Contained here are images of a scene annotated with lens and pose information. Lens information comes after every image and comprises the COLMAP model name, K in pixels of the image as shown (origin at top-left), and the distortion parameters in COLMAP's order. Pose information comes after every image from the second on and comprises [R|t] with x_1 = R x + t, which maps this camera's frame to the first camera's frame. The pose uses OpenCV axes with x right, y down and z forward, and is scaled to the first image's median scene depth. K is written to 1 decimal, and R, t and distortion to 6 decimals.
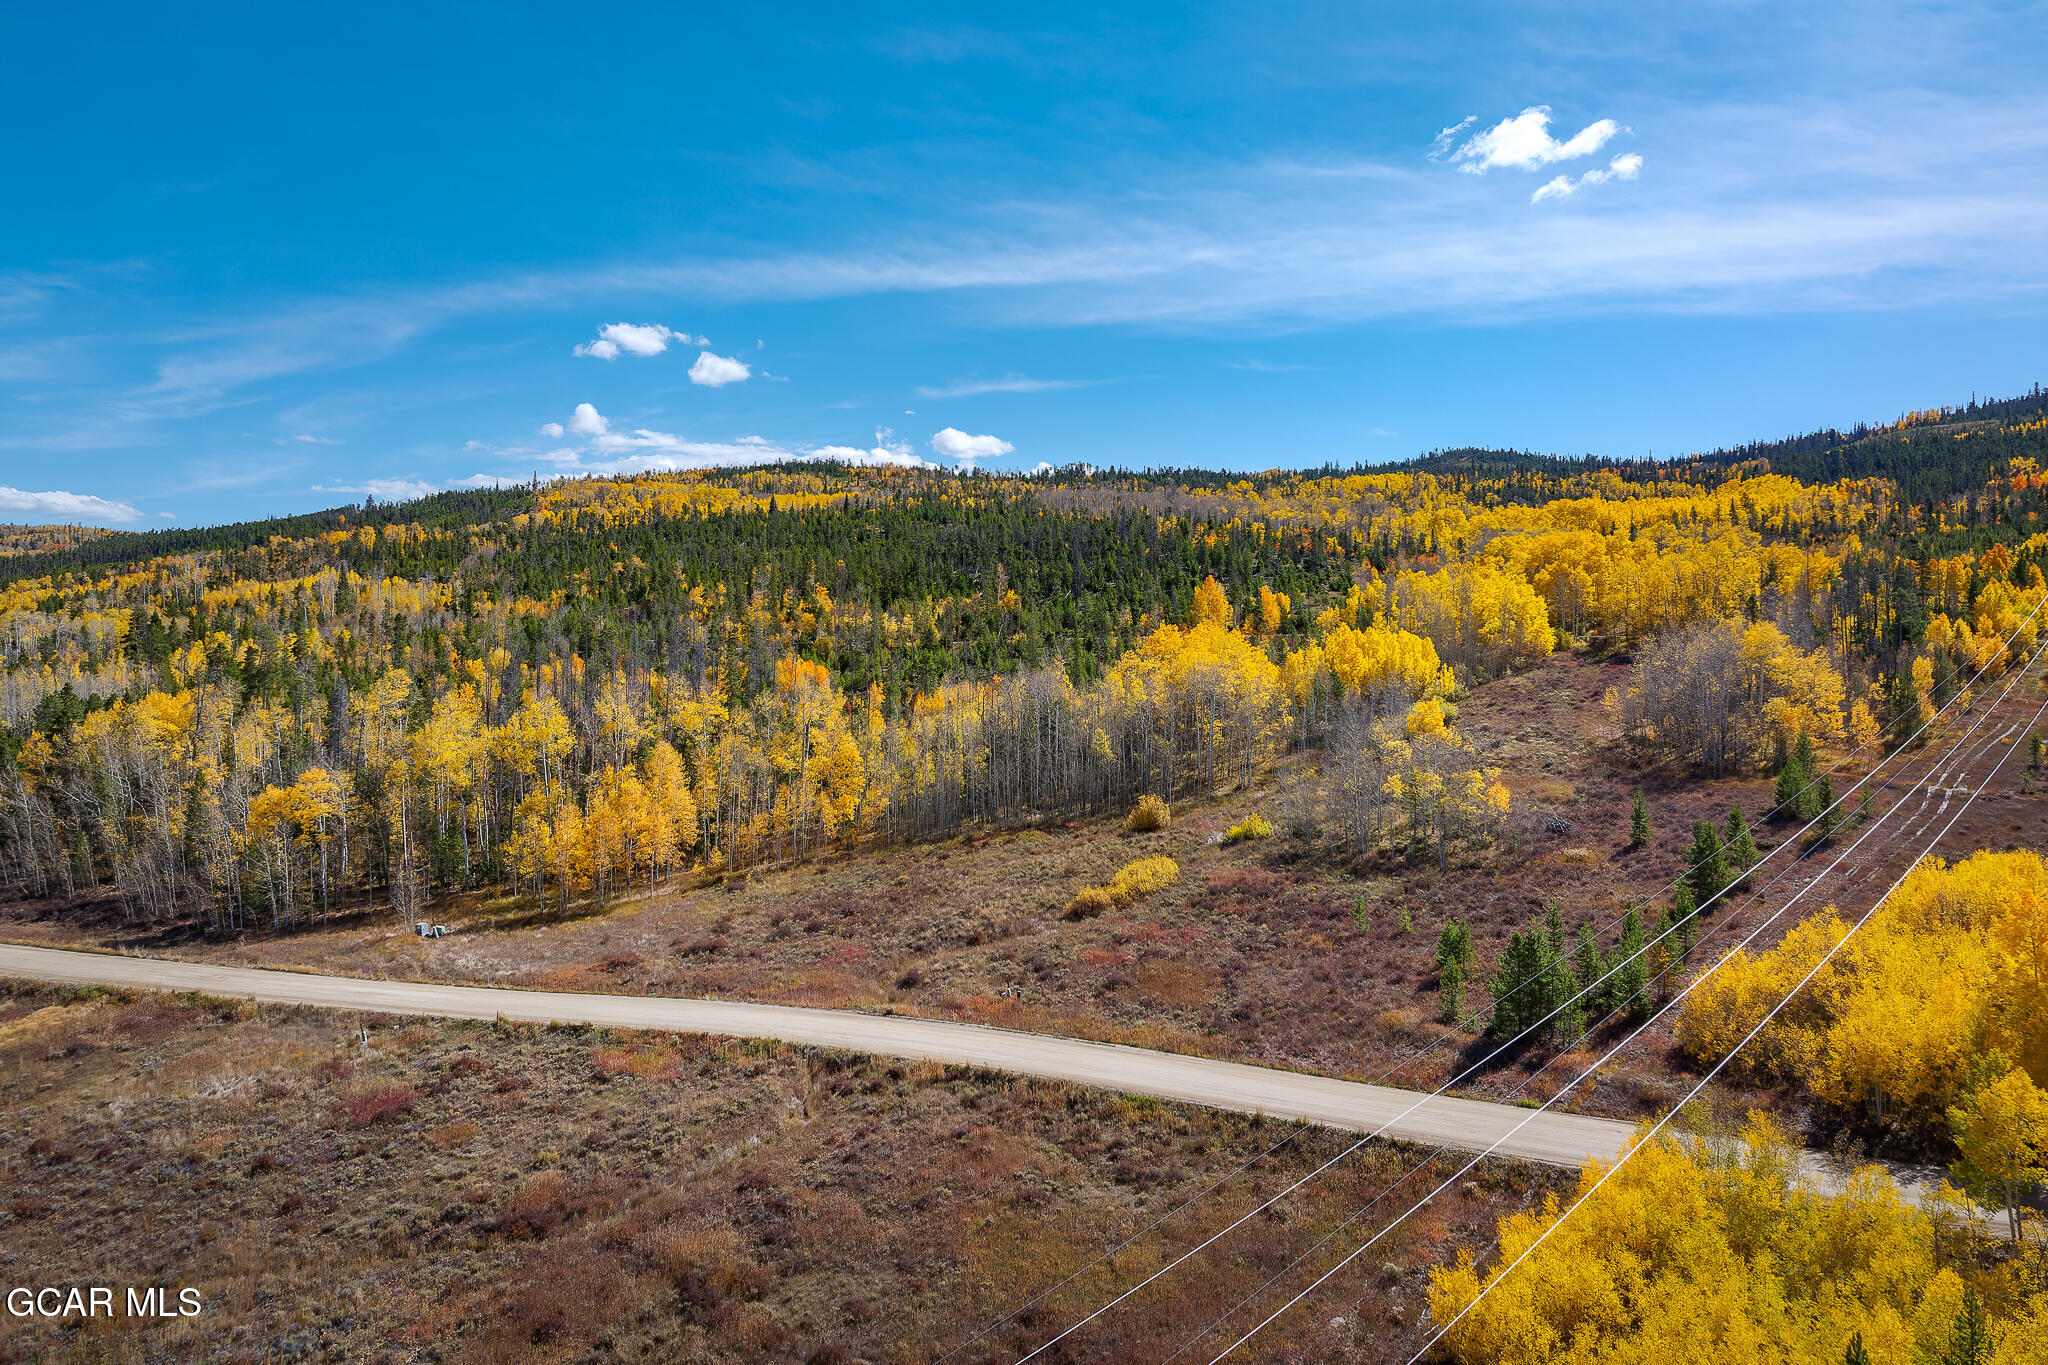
lens RADIAL K [[1399.3, 0, 1019.5], [0, 1399.3, 582.1], [0, 0, 1]] dist [-0.002372, 0.001094]
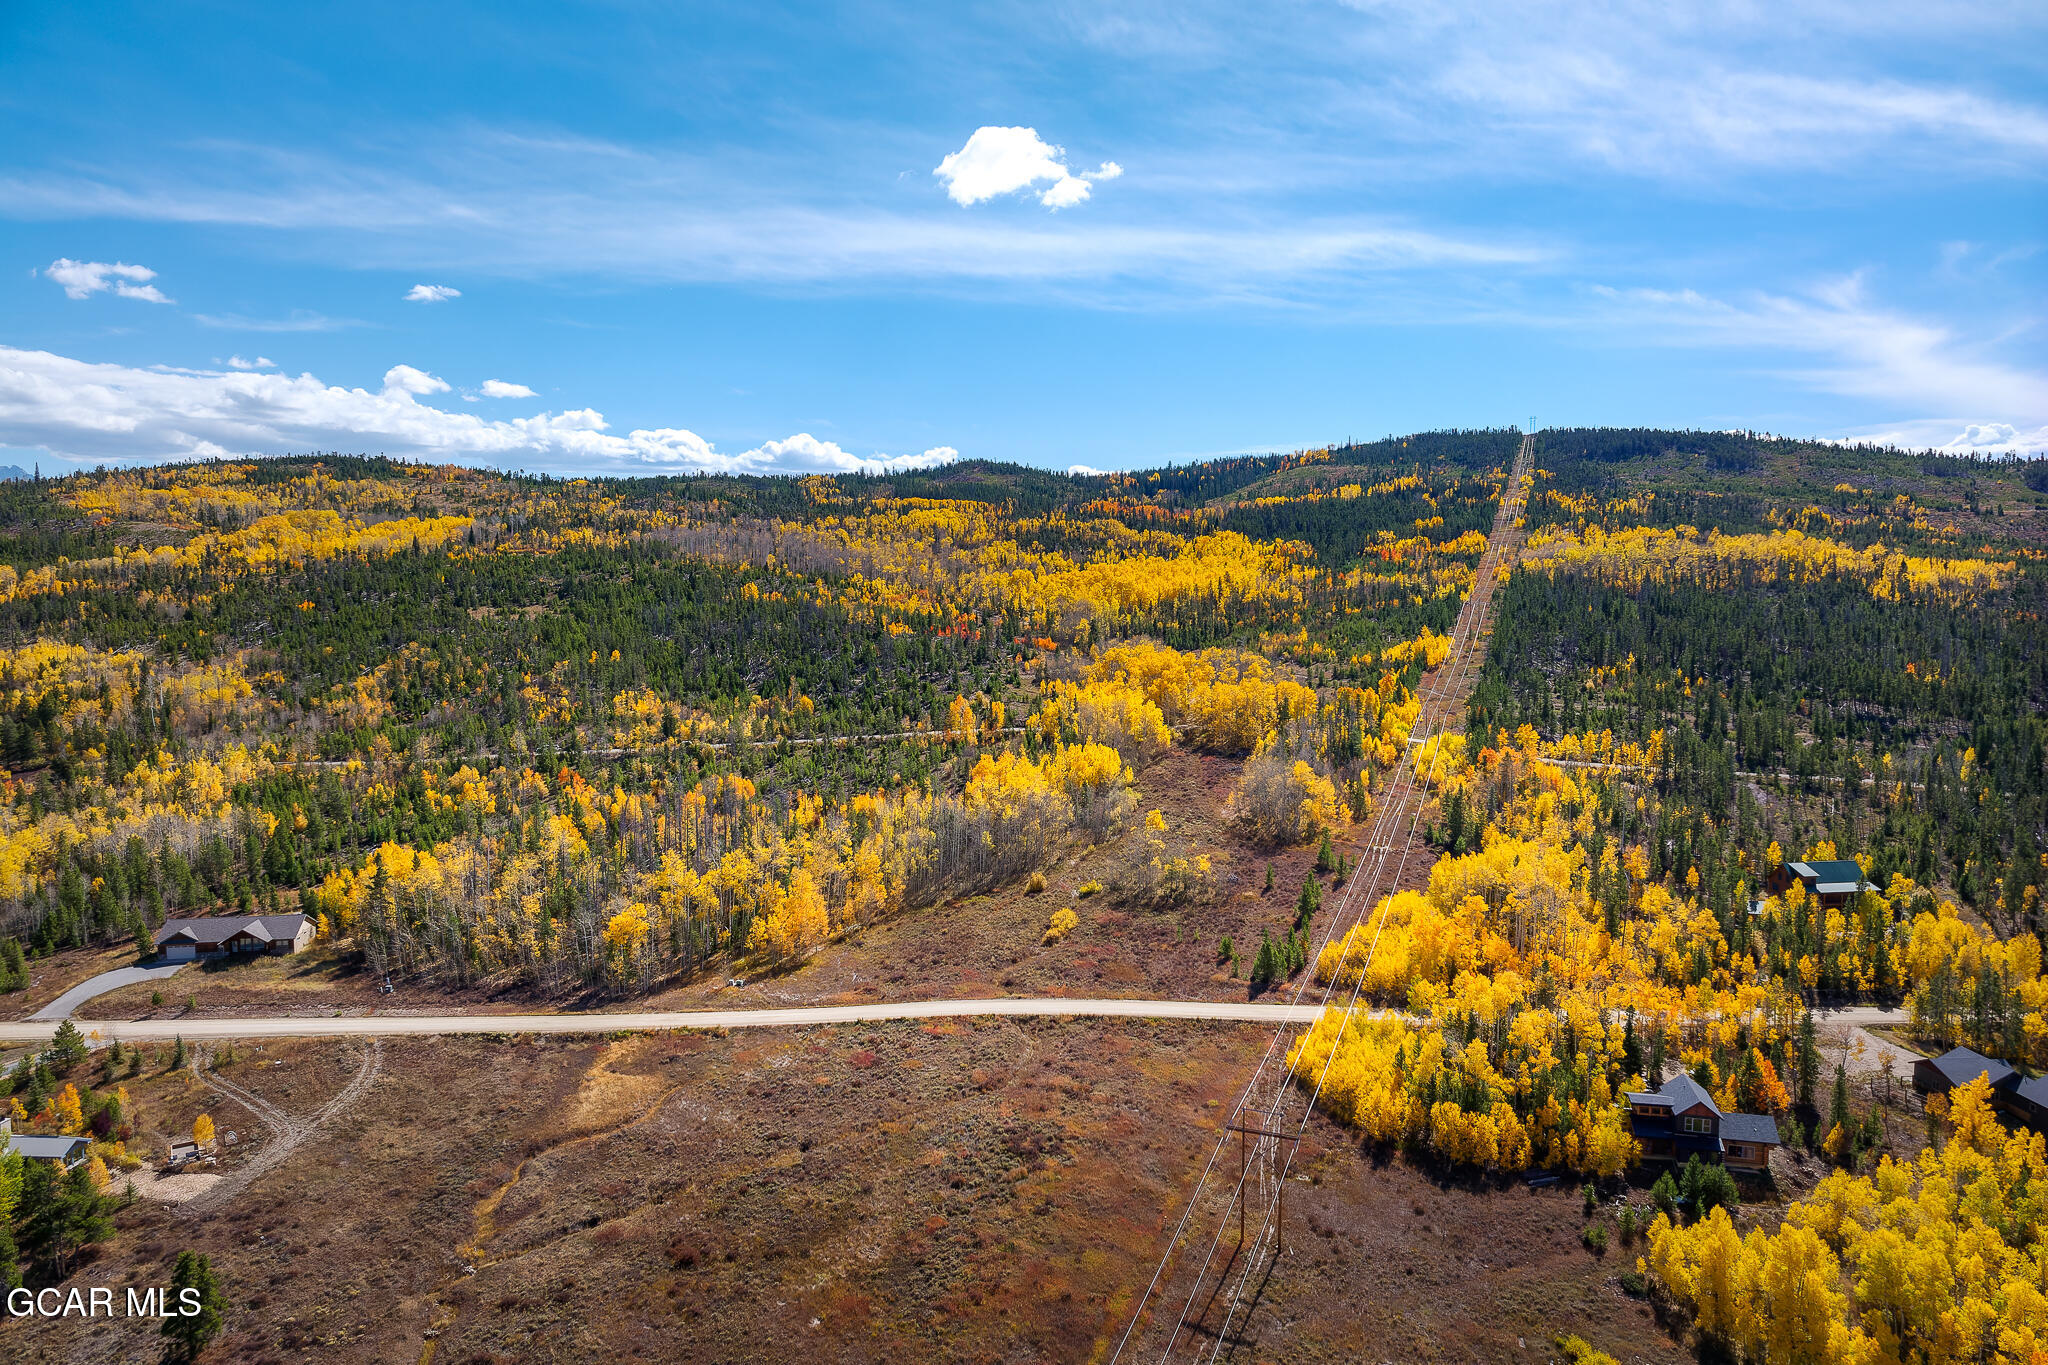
lens RADIAL K [[1371.6, 0, 1028.2], [0, 1371.6, 706.7], [0, 0, 1]] dist [0.001134, 0.000849]
pose [[0.926842, -0.036641, 0.373659, -0.695288], [-0.011391, 0.992024, 0.125532, -0.354052], [-0.375278, -0.120604, 0.919033, -0.810136]]
